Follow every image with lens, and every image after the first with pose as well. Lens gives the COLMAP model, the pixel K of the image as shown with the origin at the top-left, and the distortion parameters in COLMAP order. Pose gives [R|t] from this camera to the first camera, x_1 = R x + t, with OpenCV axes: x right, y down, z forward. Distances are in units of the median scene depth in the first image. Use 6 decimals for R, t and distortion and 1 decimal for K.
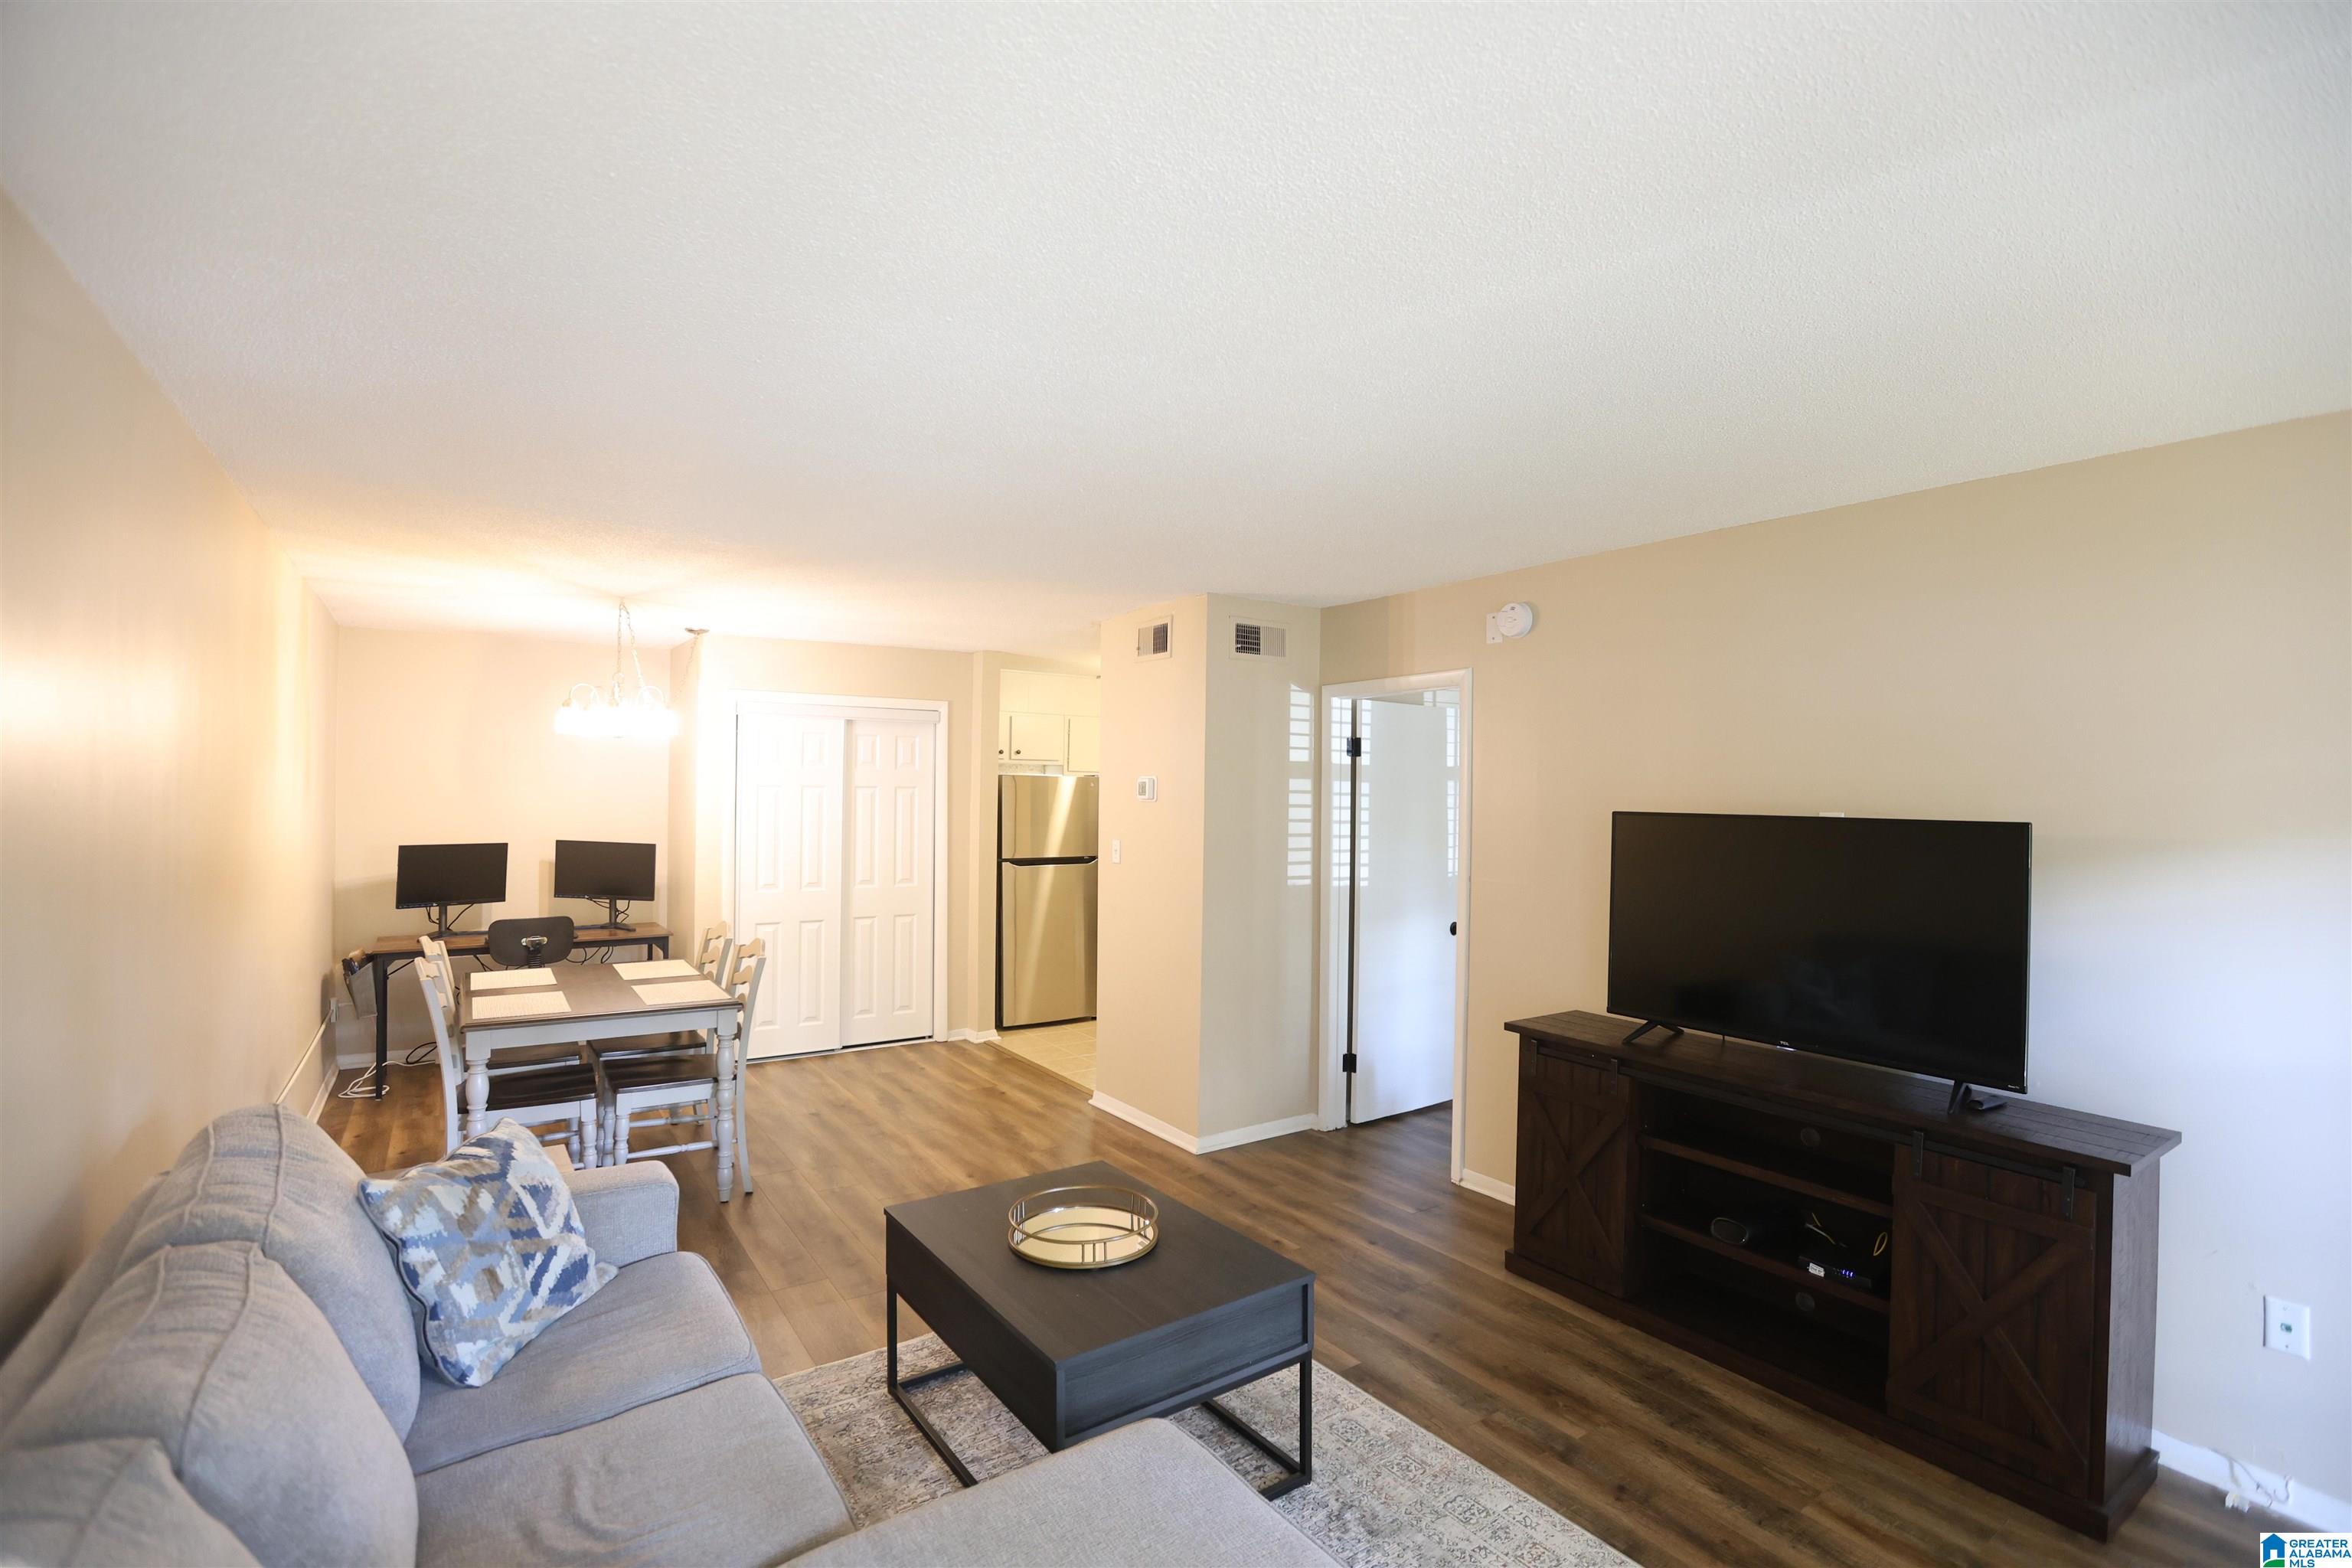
lens RADIAL K [[1064.3, 0, 1164.1], [0, 1064.3, 794.5], [0, 0, 1]] dist [-0.036722, 0.001536]
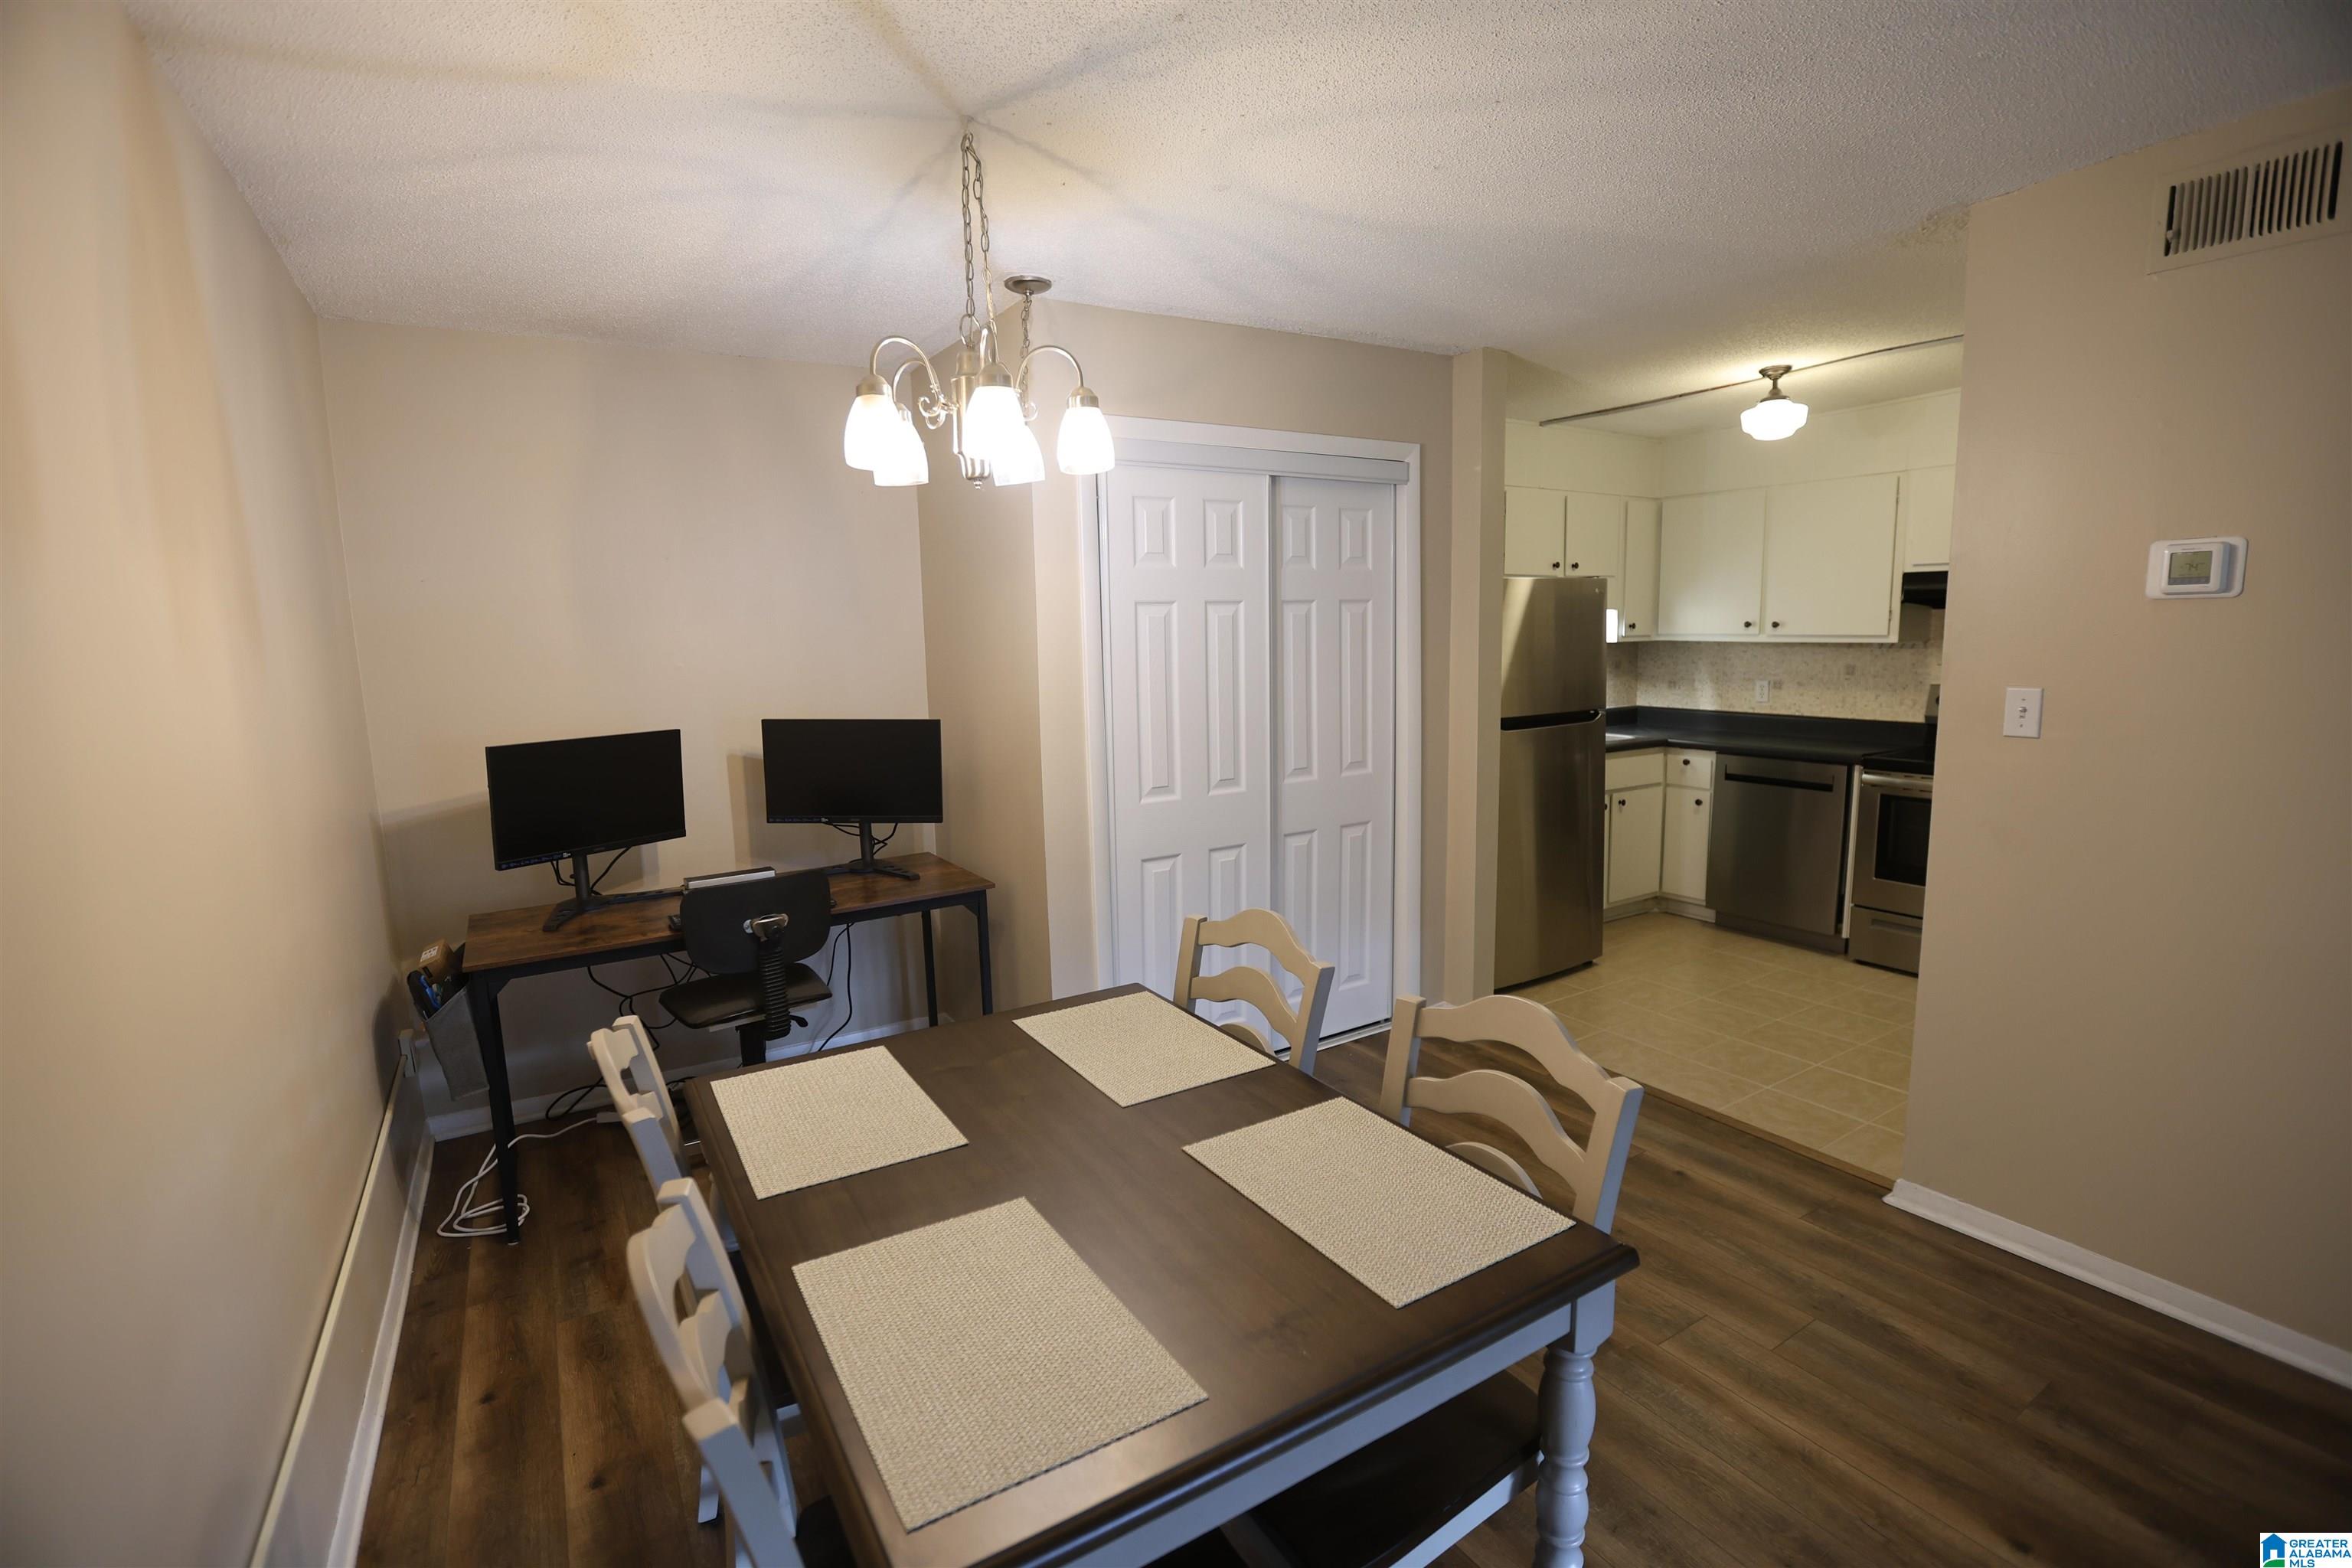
lens RADIAL K [[1064.3, 0, 1174.3], [0, 1064.3, 786.8], [0, 0, 1]] dist [-0.036722, 0.001536]
pose [[0.998399, -0.031250, -0.047150, -0.357349], [0.037916, 0.988284, 0.147843, 0.004270], [0.041977, -0.149394, 0.987886, 0.483299]]
